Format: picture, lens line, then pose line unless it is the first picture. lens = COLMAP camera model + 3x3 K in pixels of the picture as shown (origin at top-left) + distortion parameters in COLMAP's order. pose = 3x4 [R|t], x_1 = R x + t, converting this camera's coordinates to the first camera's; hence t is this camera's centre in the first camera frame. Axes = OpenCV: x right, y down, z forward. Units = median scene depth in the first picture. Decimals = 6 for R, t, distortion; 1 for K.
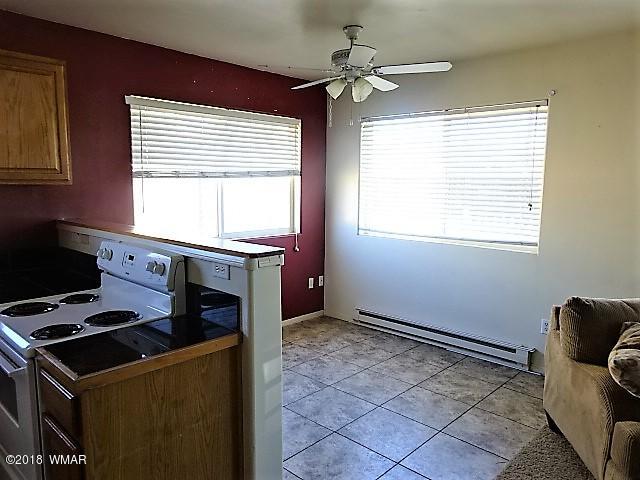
lens RADIAL K [[468.8, 0, 320.0], [0, 468.8, 240.0], [0, 0, 1]] dist [0.000382, 0.004672]
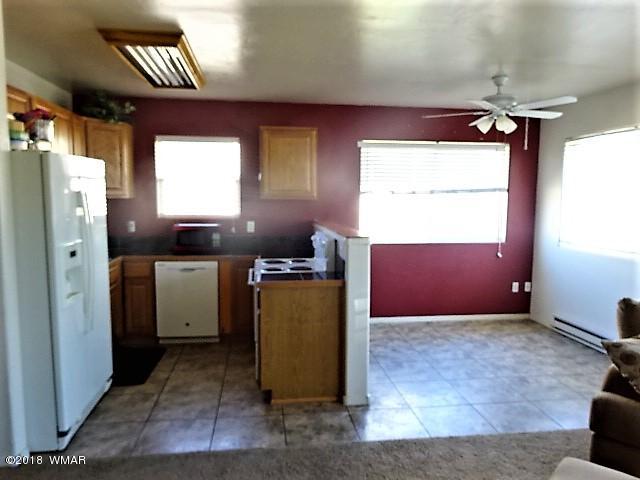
lens RADIAL K [[468.8, 0, 320.0], [0, 468.8, 240.0], [0, 0, 1]] dist [0.000382, 0.004672]
pose [[0.772364, 0.054434, -0.632844, 0.424845], [-0.076278, 0.997060, -0.007334, 0.030297], [0.630584, 0.053937, 0.774245, -0.221960]]
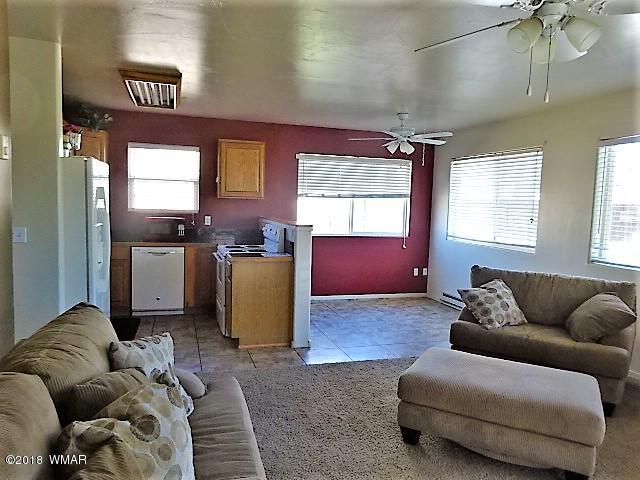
lens RADIAL K [[468.8, 0, 320.0], [0, 468.8, 240.0], [0, 0, 1]] dist [0.000382, 0.004672]
pose [[0.868864, 0.057508, -0.491699, 0.561089], [-0.082953, 0.996099, -0.030081, 0.081088], [0.488051, 0.066924, 0.870246, -0.530298]]
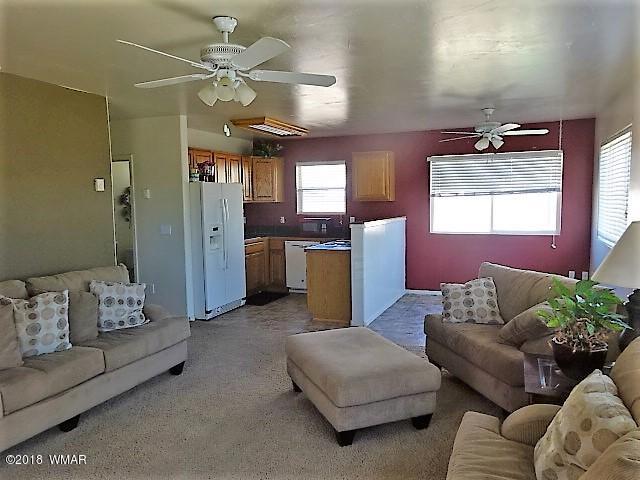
lens RADIAL K [[468.8, 0, 320.0], [0, 468.8, 240.0], [0, 0, 1]] dist [0.000382, 0.004672]
pose [[0.346193, 0.066334, -0.935815, 1.217771], [-0.097093, 0.994674, 0.034588, 0.024417], [0.933126, 0.078887, 0.350790, -0.117614]]
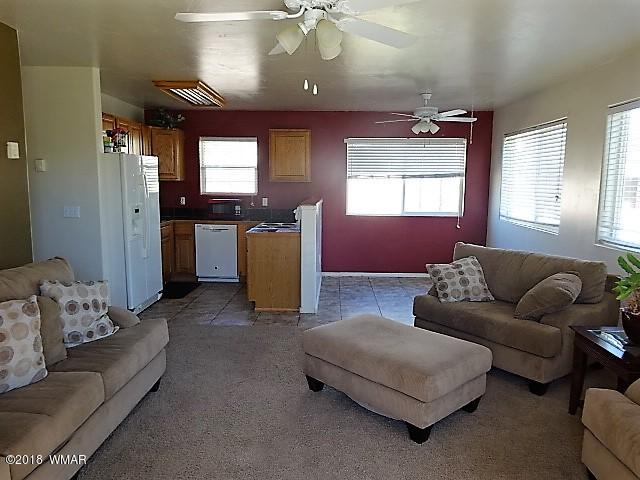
lens RADIAL K [[468.8, 0, 320.0], [0, 468.8, 240.0], [0, 0, 1]] dist [0.000382, 0.004672]
pose [[0.662211, 0.088089, -0.744122, 0.953636], [-0.093111, 0.995043, 0.034931, 0.062351], [0.743510, 0.046154, 0.667130, -0.375632]]
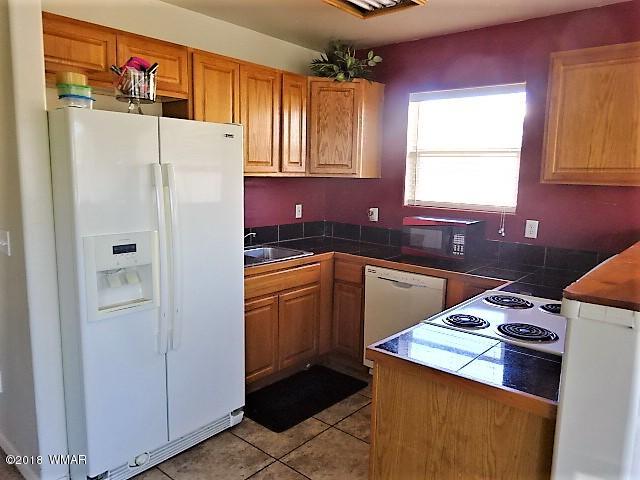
lens RADIAL K [[468.8, 0, 320.0], [0, 468.8, 240.0], [0, 0, 1]] dist [0.000382, 0.004672]
pose [[0.044245, 0.131666, -0.990306, 0.211845], [-0.143823, 0.981790, 0.124108, -0.031956], [0.988614, 0.136938, 0.062376, 0.279601]]
